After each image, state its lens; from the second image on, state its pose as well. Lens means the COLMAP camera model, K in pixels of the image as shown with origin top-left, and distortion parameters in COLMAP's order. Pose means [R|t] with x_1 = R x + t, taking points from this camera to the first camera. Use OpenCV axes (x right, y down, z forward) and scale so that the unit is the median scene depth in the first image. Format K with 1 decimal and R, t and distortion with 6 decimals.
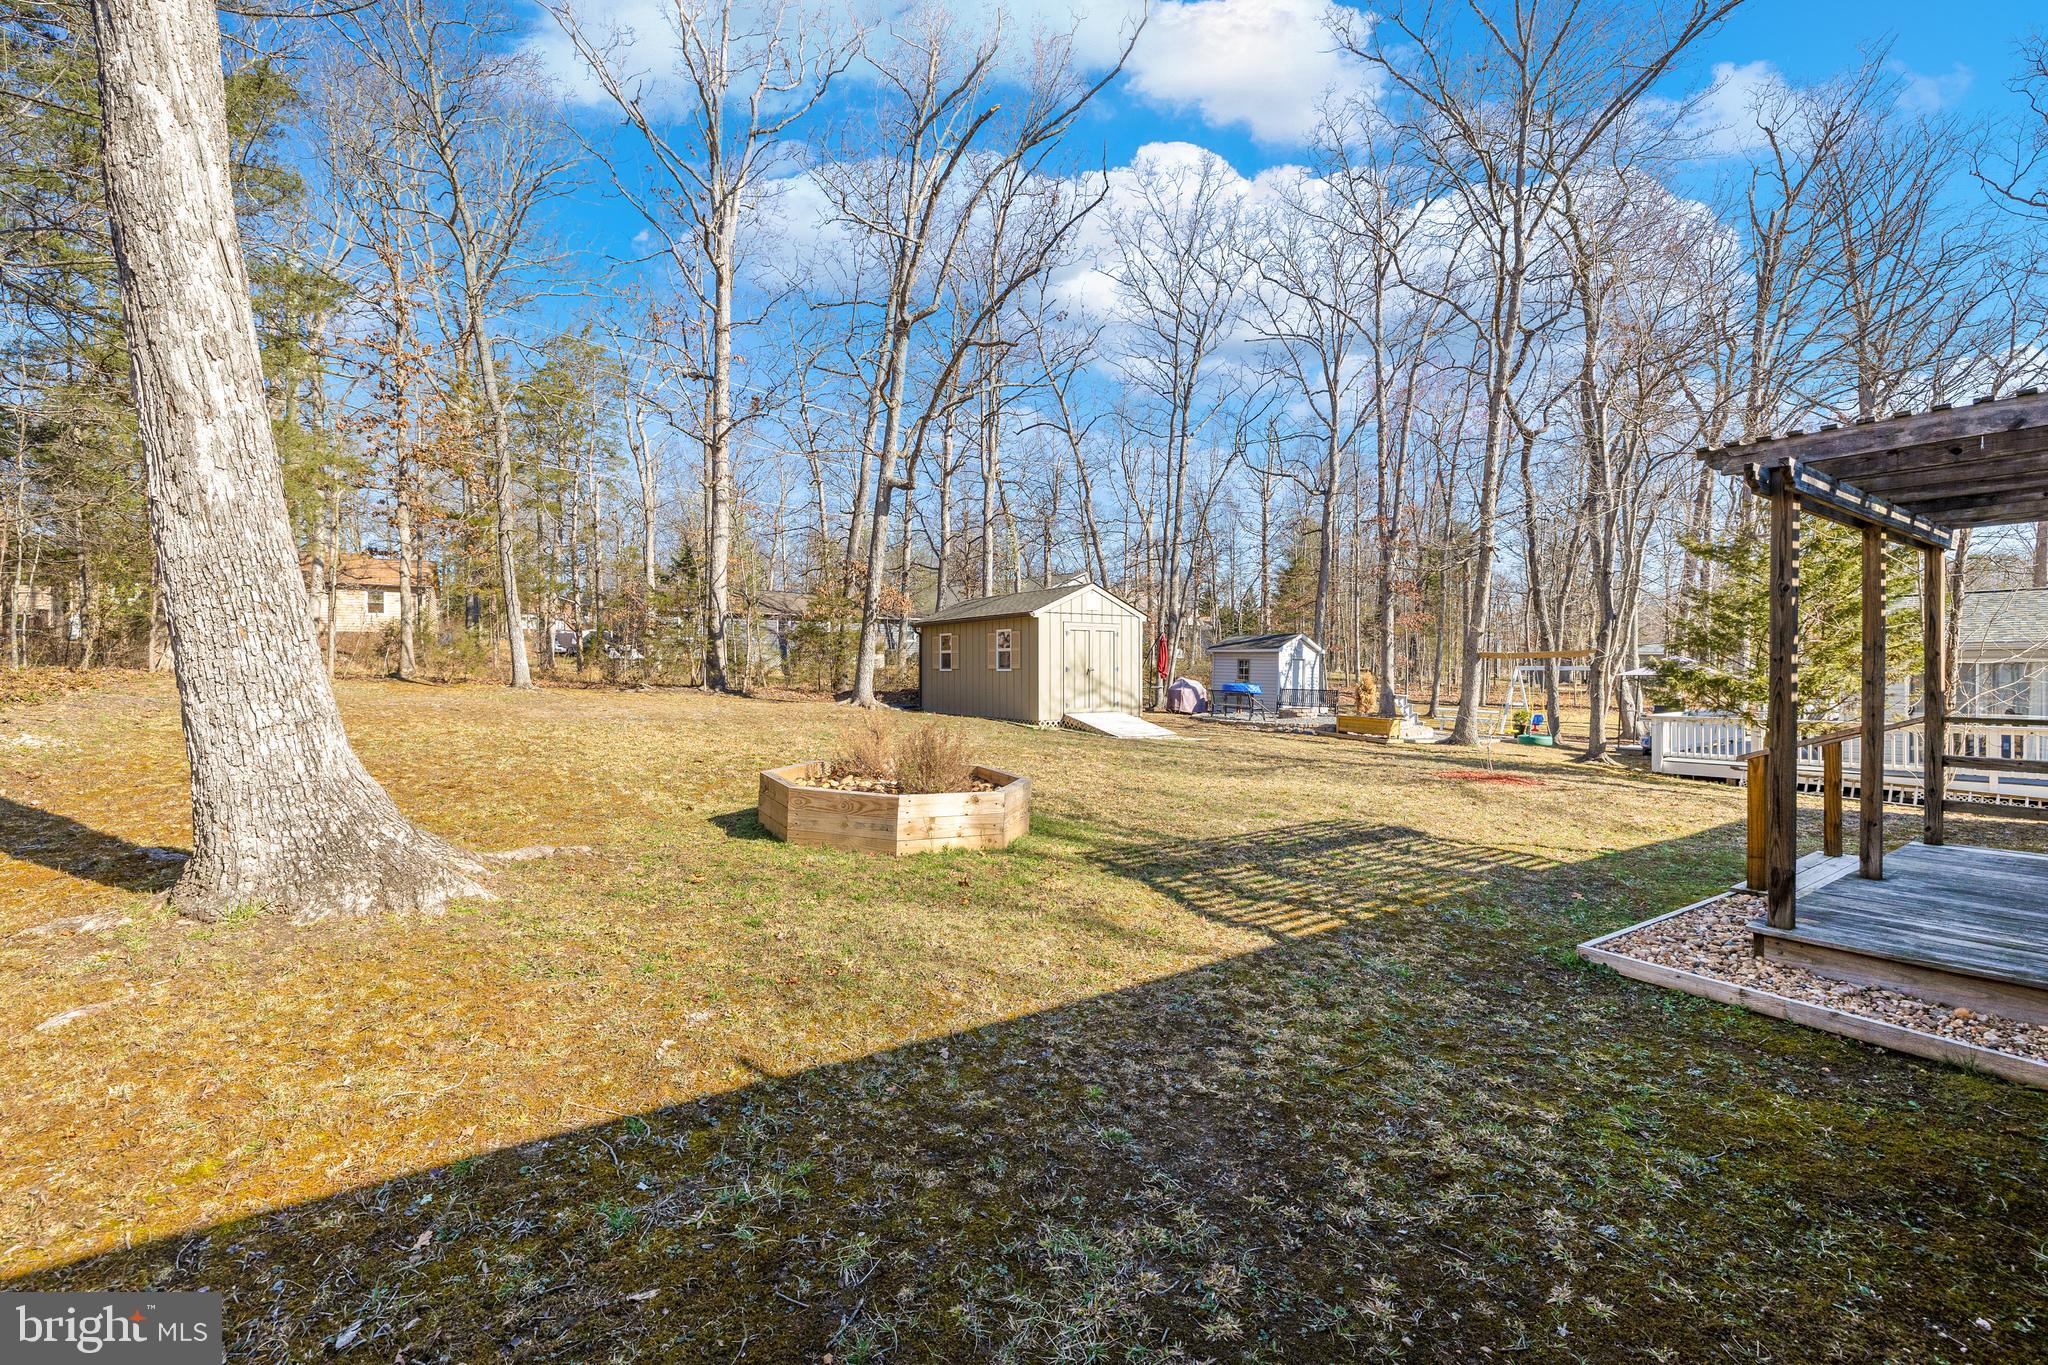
lens RADIAL K [[871.5, 0, 1018.4], [0, 871.5, 679.0], [0, 0, 1]] dist [0.003247, 0.000370]
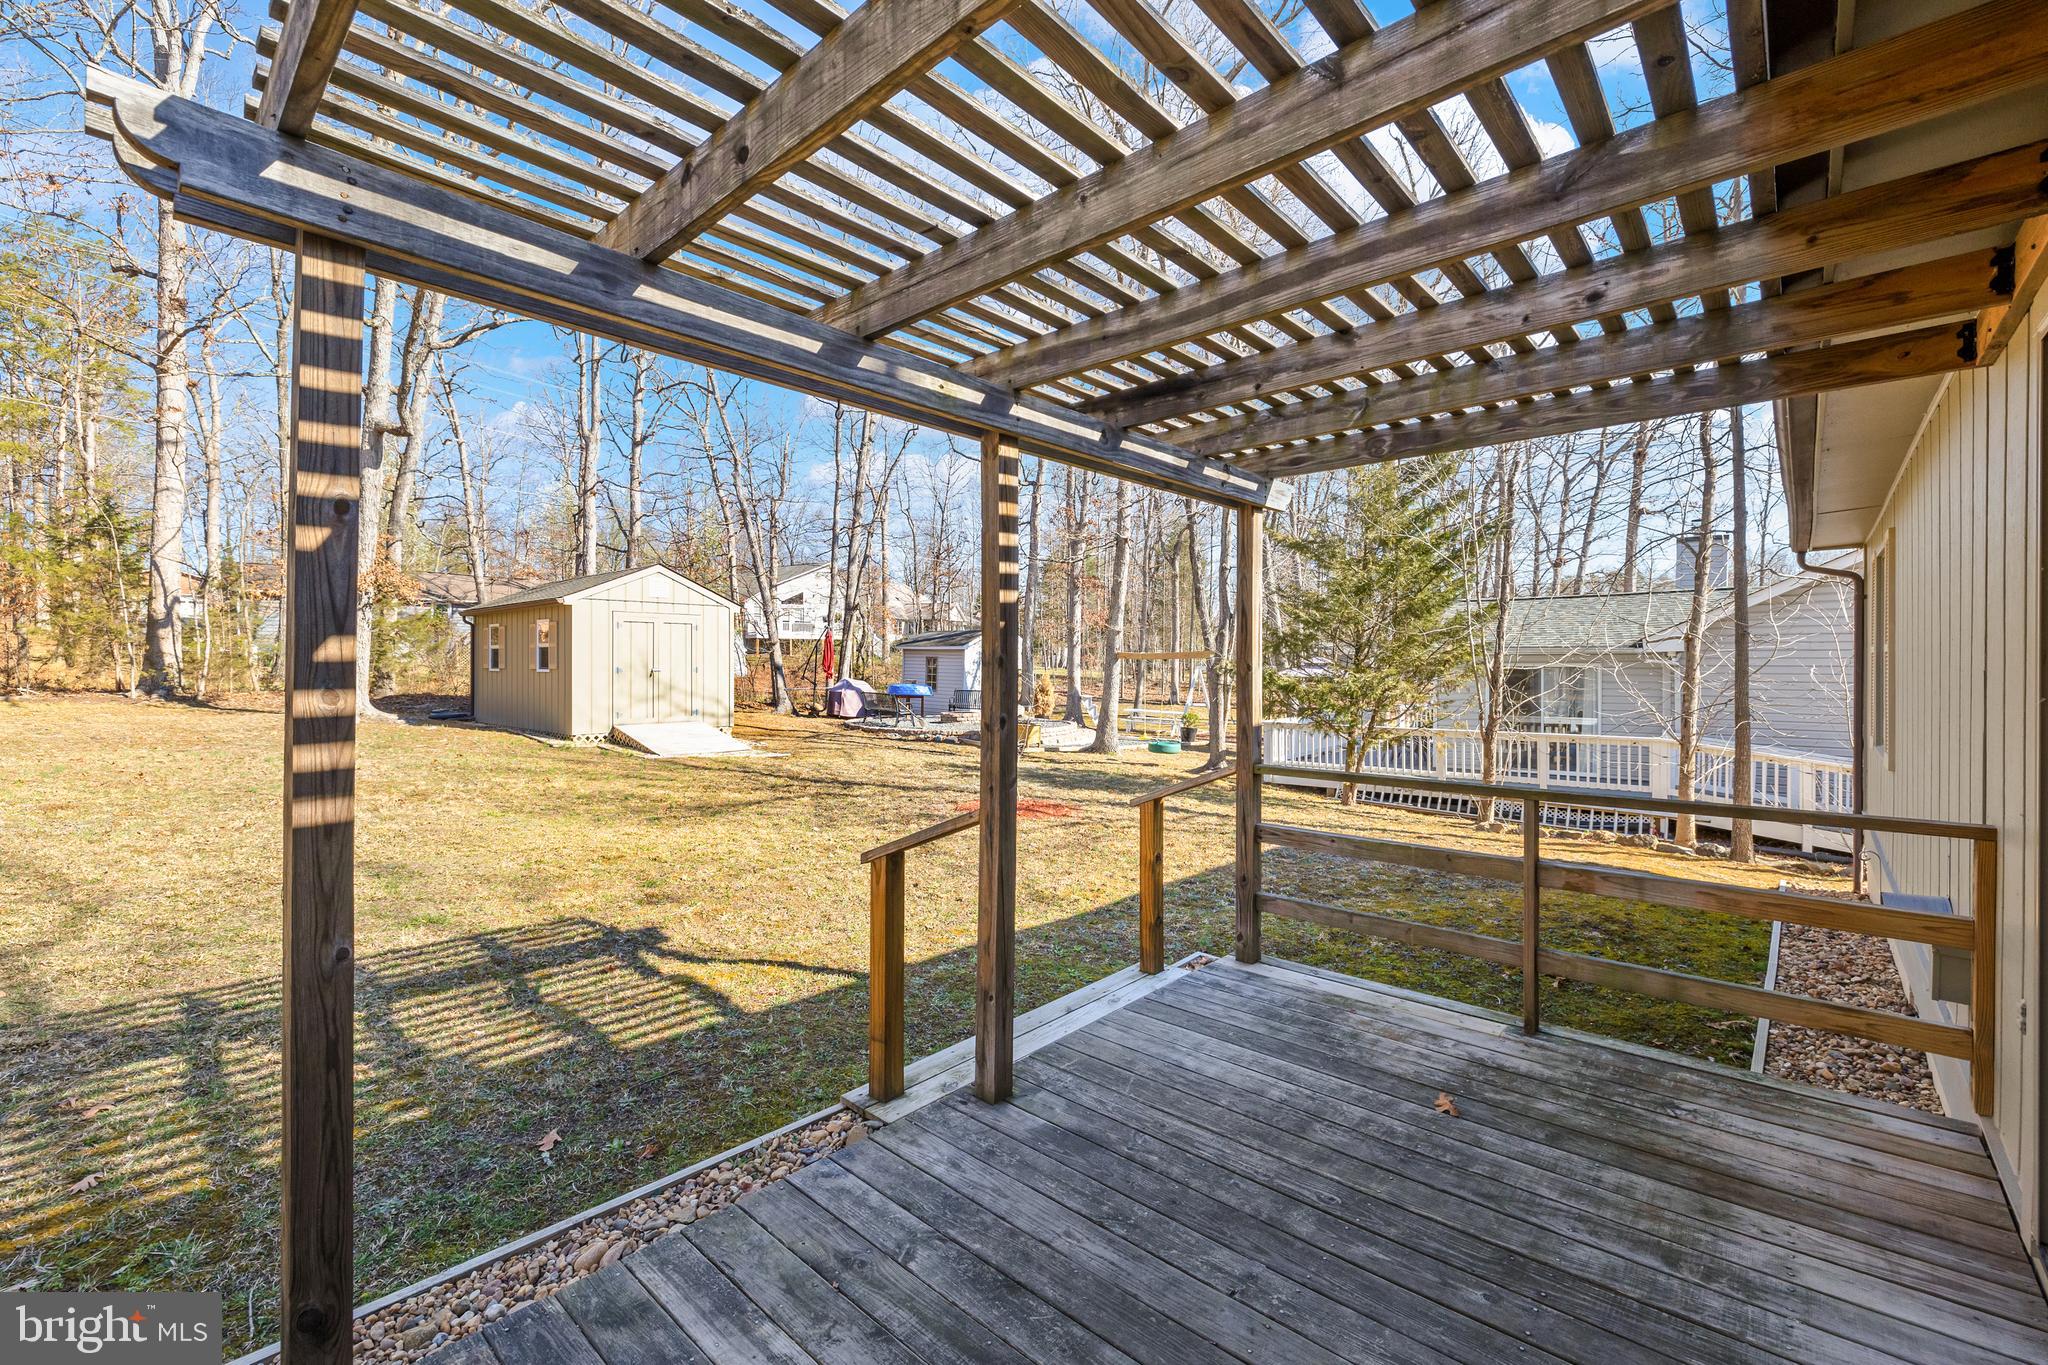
lens RADIAL K [[871.5, 0, 1024.1], [0, 871.5, 671.9], [0, 0, 1]] dist [0.003247, 0.000370]
pose [[0.974541, 0.001338, 0.224208, 0.202611], [-0.000743, 0.999996, -0.002738, -0.006591], [-0.224210, 0.002502, 0.974538, 0.110976]]
